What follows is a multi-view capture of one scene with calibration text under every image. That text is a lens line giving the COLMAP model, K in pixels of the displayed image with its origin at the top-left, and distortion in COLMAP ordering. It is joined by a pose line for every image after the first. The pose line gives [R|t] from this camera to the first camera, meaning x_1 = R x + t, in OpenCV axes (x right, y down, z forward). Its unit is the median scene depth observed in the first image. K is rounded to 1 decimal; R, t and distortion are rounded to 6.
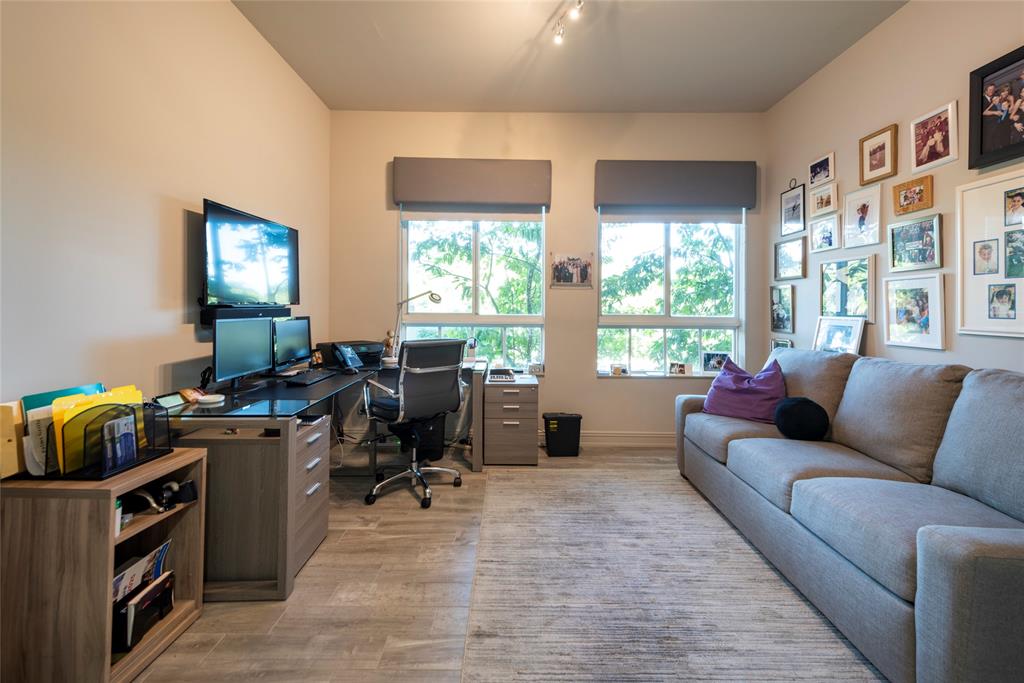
lens RADIAL K [[424.7, 0, 512.0], [0, 424.7, 310.4], [0, 0, 1]] dist [0.018646, -0.011010]
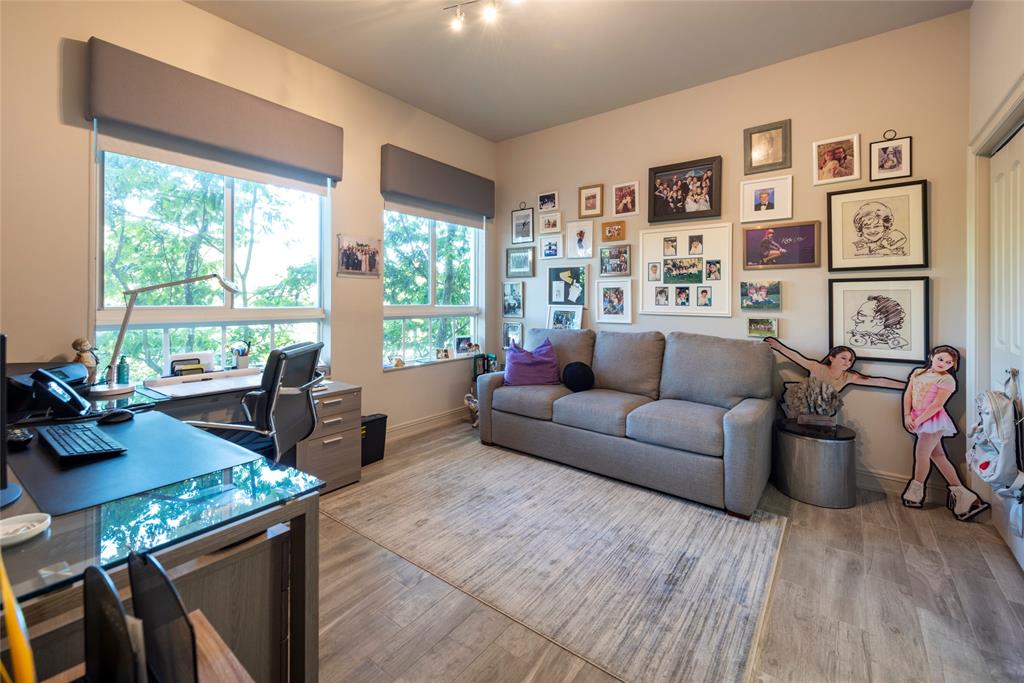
lens RADIAL K [[422.0, 0, 516.5], [0, 422.0, 300.8], [0, 0, 1]] dist [0.008618, -0.000374]
pose [[0.611885, -0.005503, 0.790928, -0.510550], [0.001680, 0.999983, 0.005658, -0.008249], [-0.790945, -0.002133, 0.611883, 0.265317]]
